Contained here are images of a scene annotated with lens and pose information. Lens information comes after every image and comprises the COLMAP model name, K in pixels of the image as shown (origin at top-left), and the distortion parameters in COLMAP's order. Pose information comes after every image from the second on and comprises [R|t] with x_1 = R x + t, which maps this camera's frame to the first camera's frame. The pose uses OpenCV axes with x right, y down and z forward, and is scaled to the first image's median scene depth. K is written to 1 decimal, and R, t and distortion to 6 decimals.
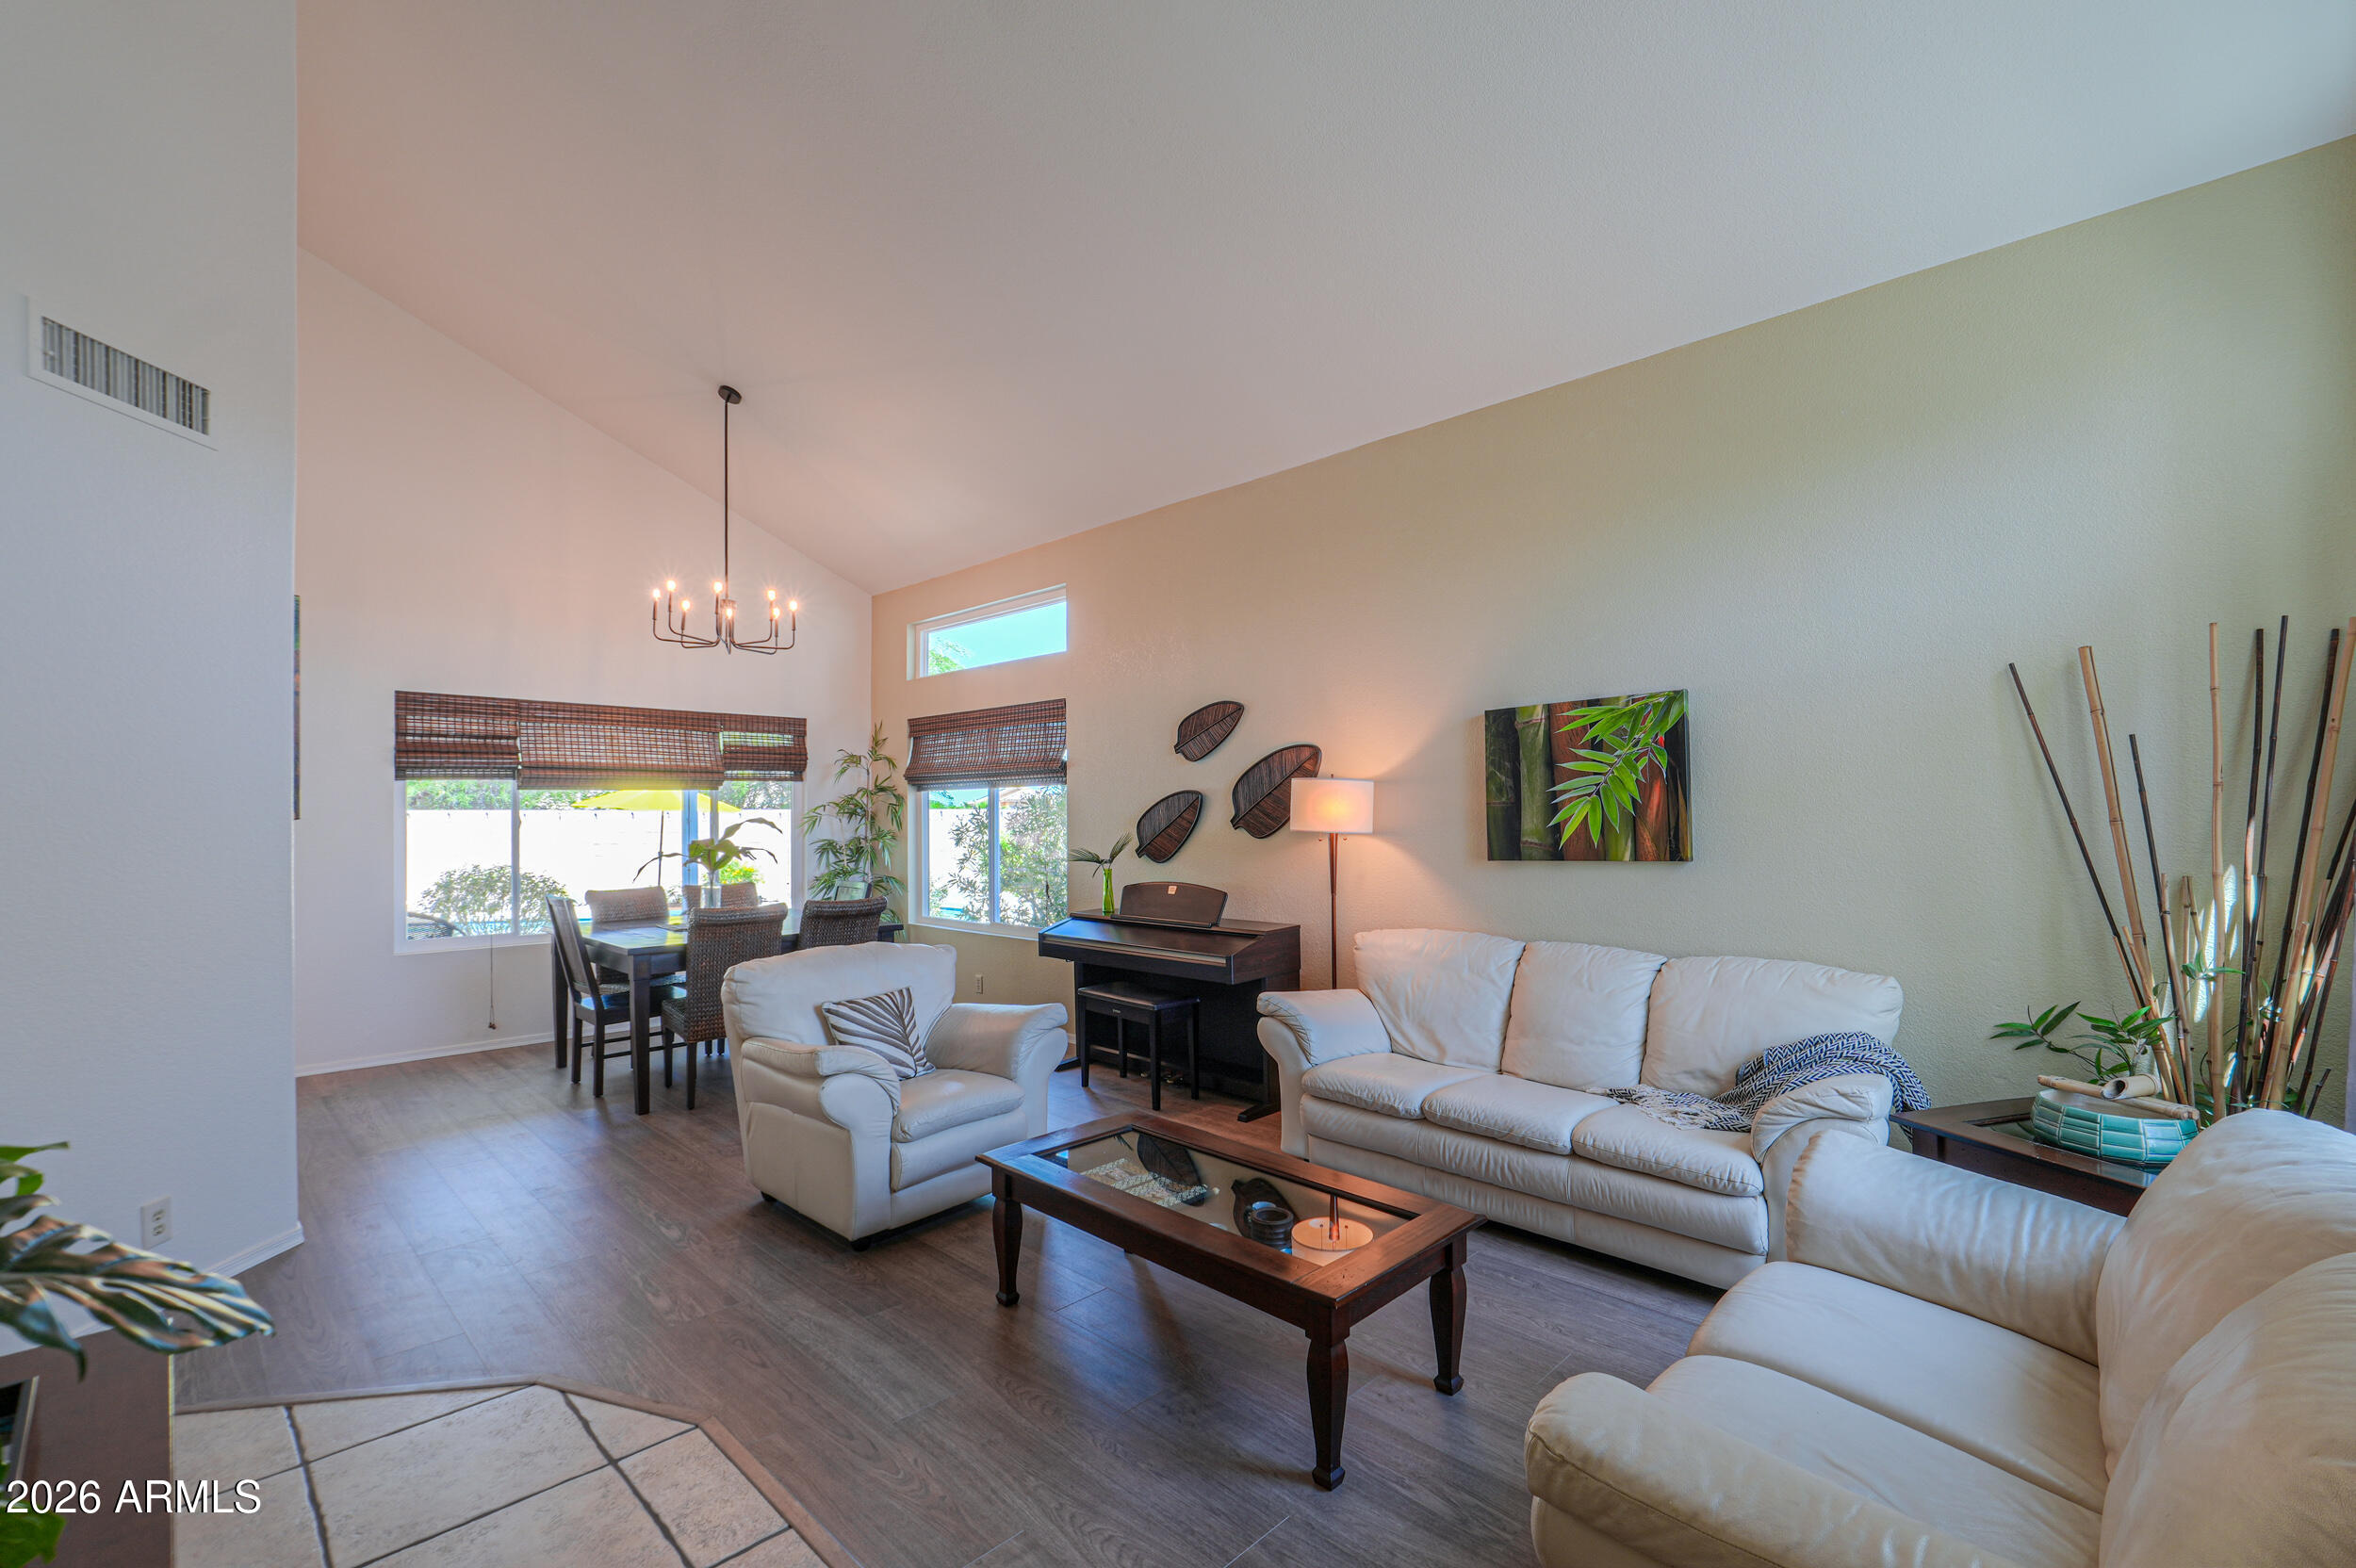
lens RADIAL K [[995.0, 0, 1170.1], [0, 995.0, 812.0], [0, 0, 1]] dist [-0.003532, -0.000394]
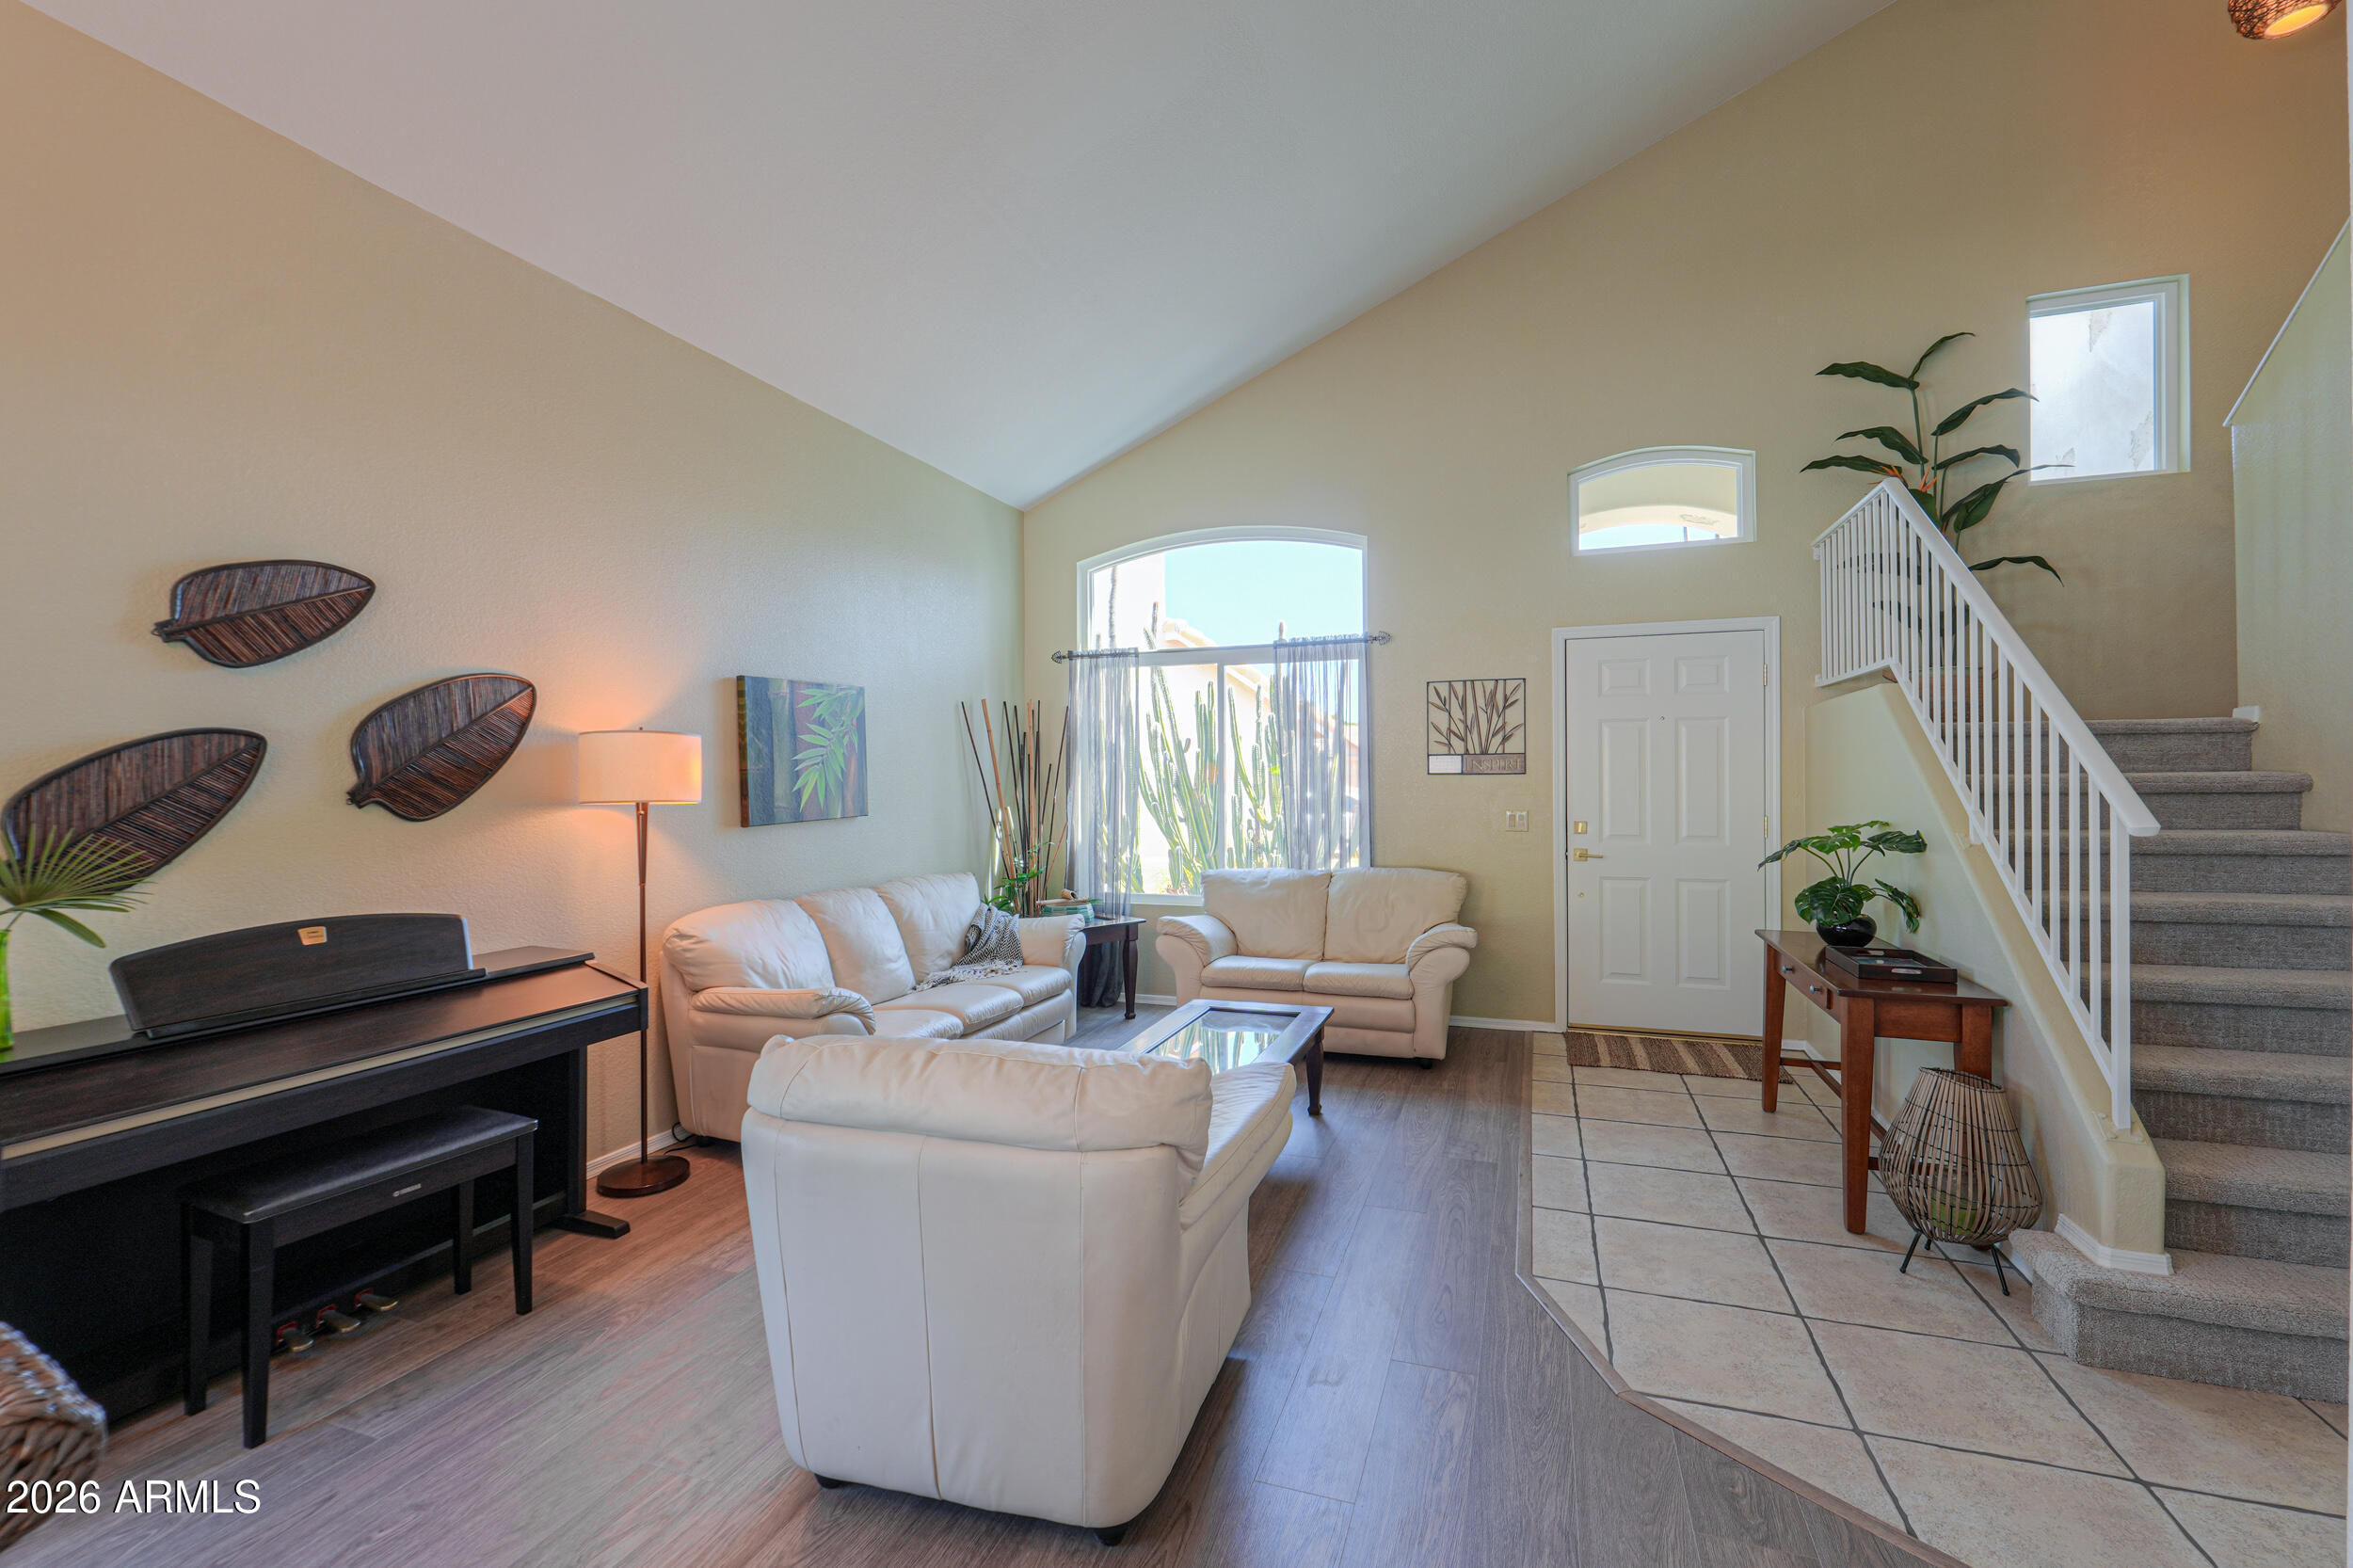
lens RADIAL K [[993.8, 0, 1163.3], [0, 993.8, 781.8], [0, 0, 1]] dist [-0.003532, -0.000394]
pose [[-0.400908, 0.004885, 0.916105, -0.546361], [0.005498, 0.999981, -0.002926, 0.006309], [-0.916102, 0.003863, -0.400927, 0.735113]]
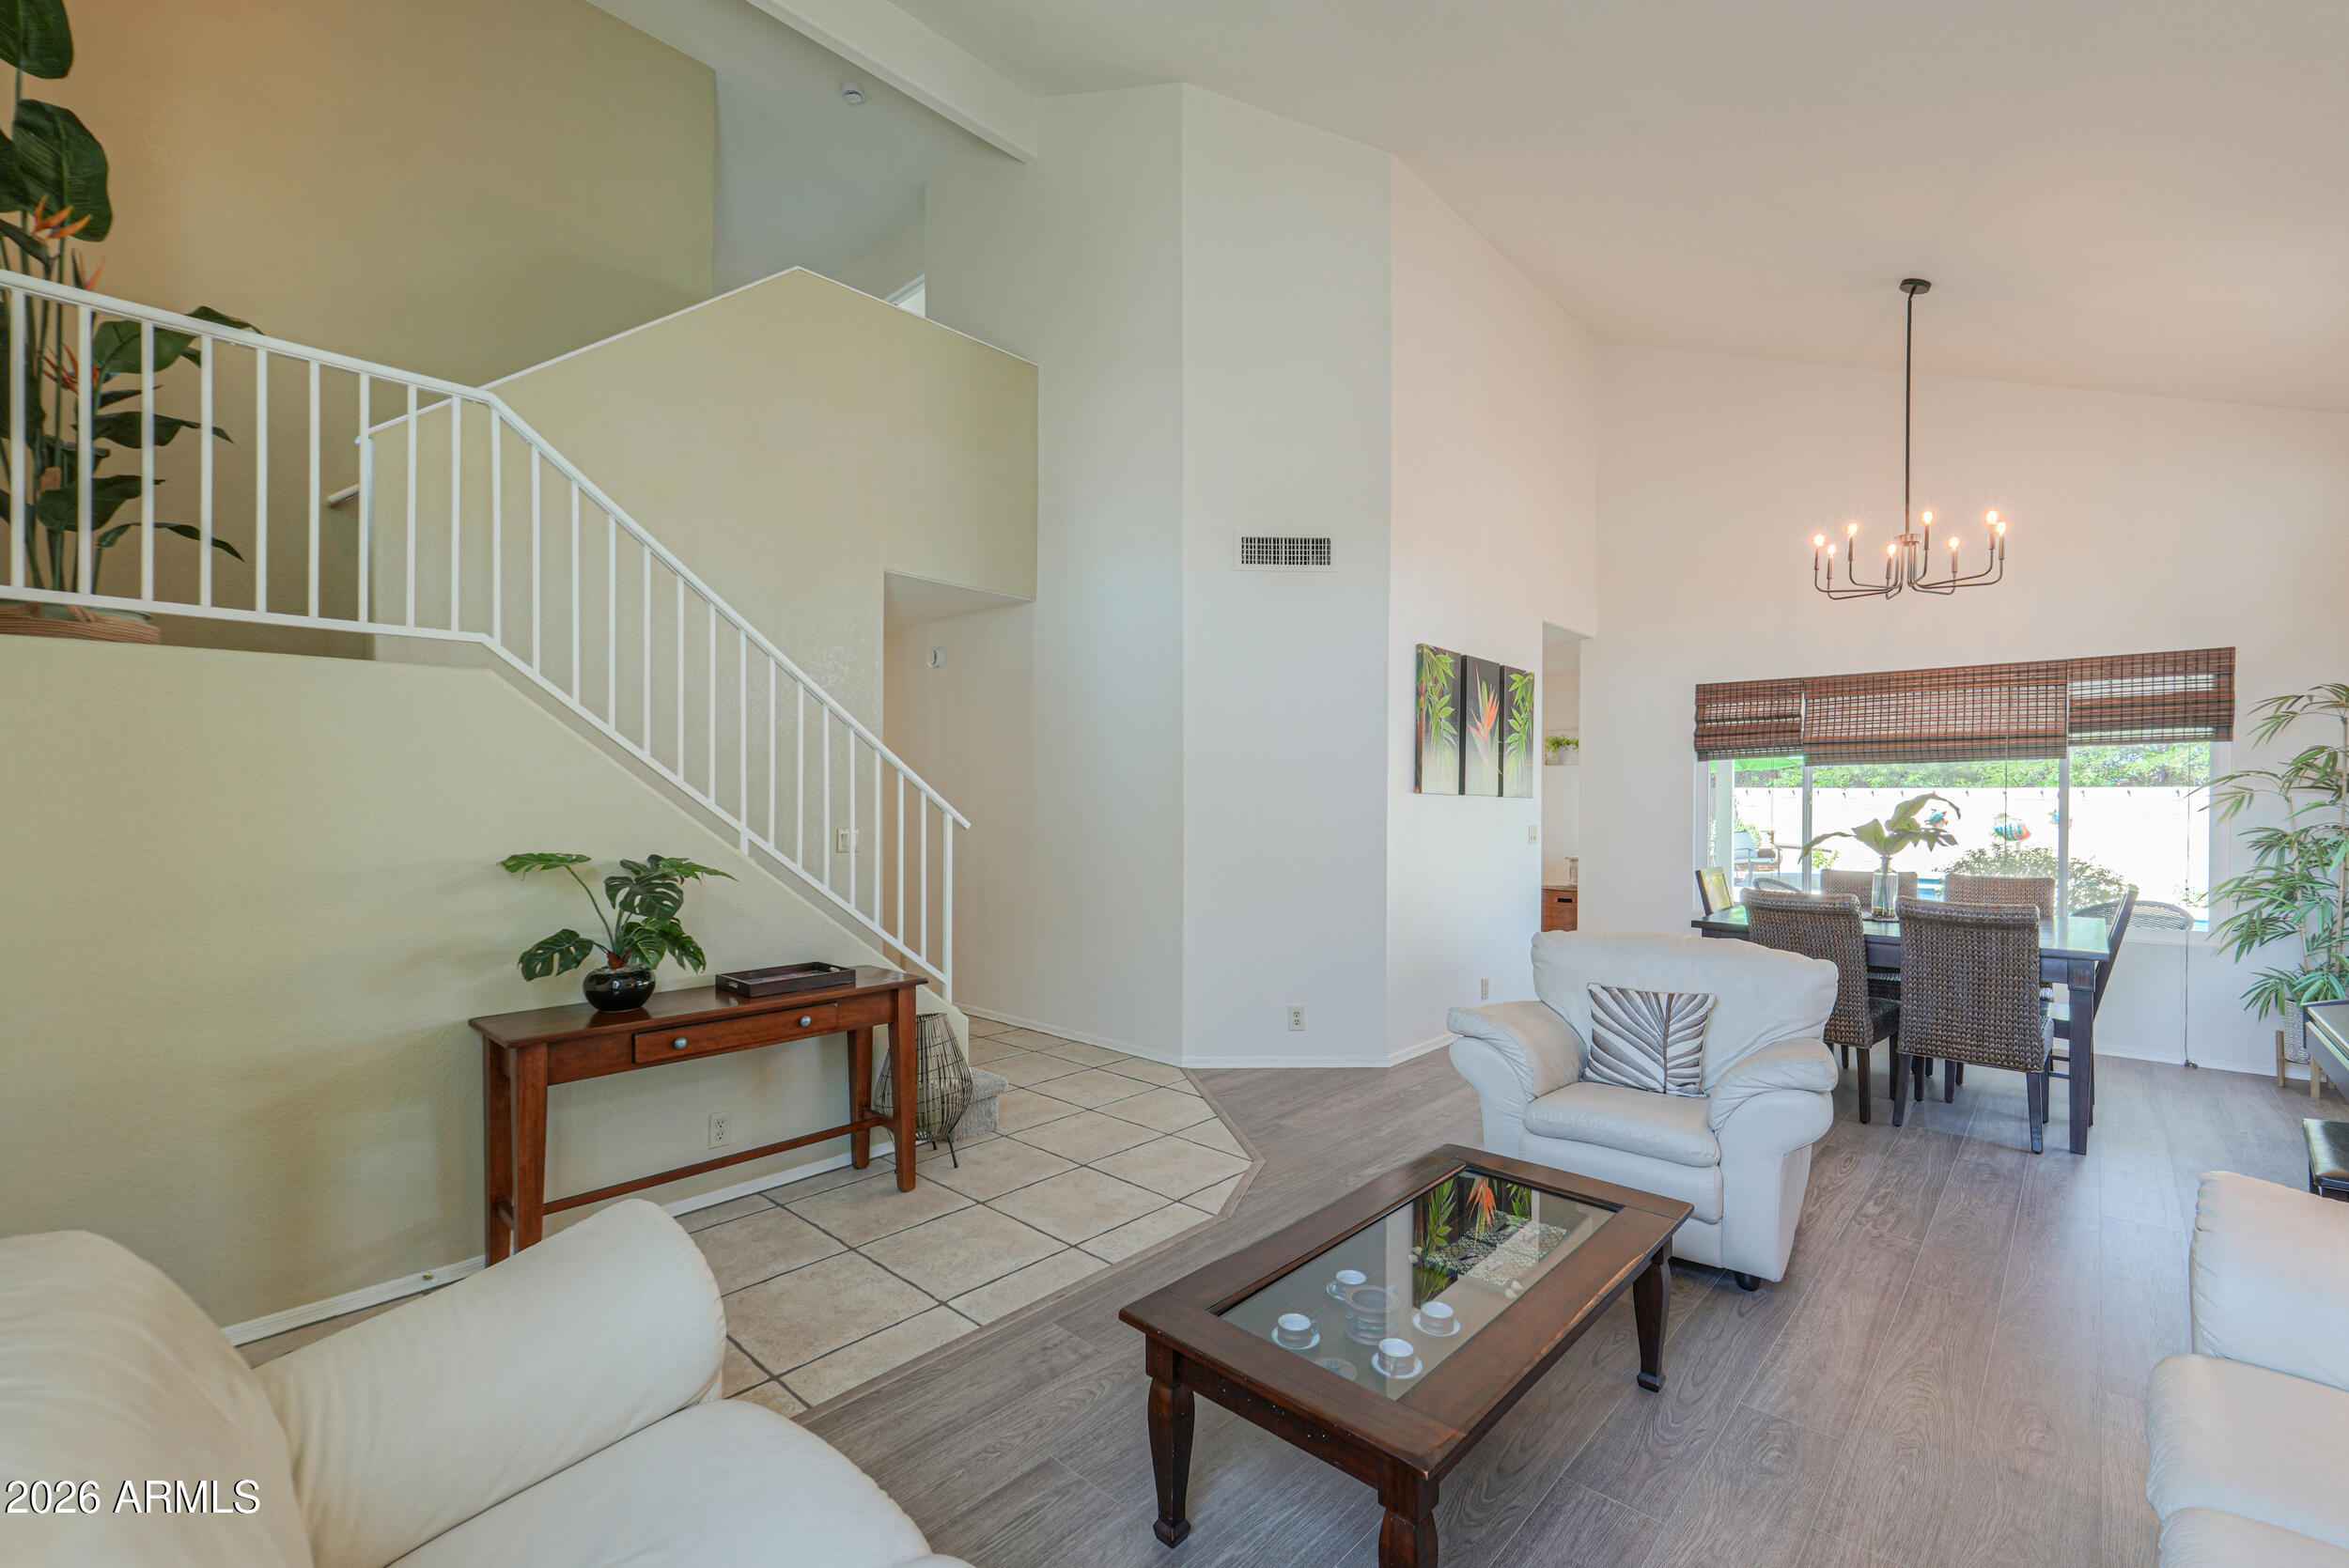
lens RADIAL K [[992.1, 0, 1172.7], [0, 992.1, 801.1], [0, 0, 1]] dist [-0.003532, -0.000394]
pose [[0.025779, 0.007243, -0.999641, 0.364750], [0.002370, 0.999971, 0.007306, 0.004648], [0.999665, -0.002557, 0.025761, 0.349290]]
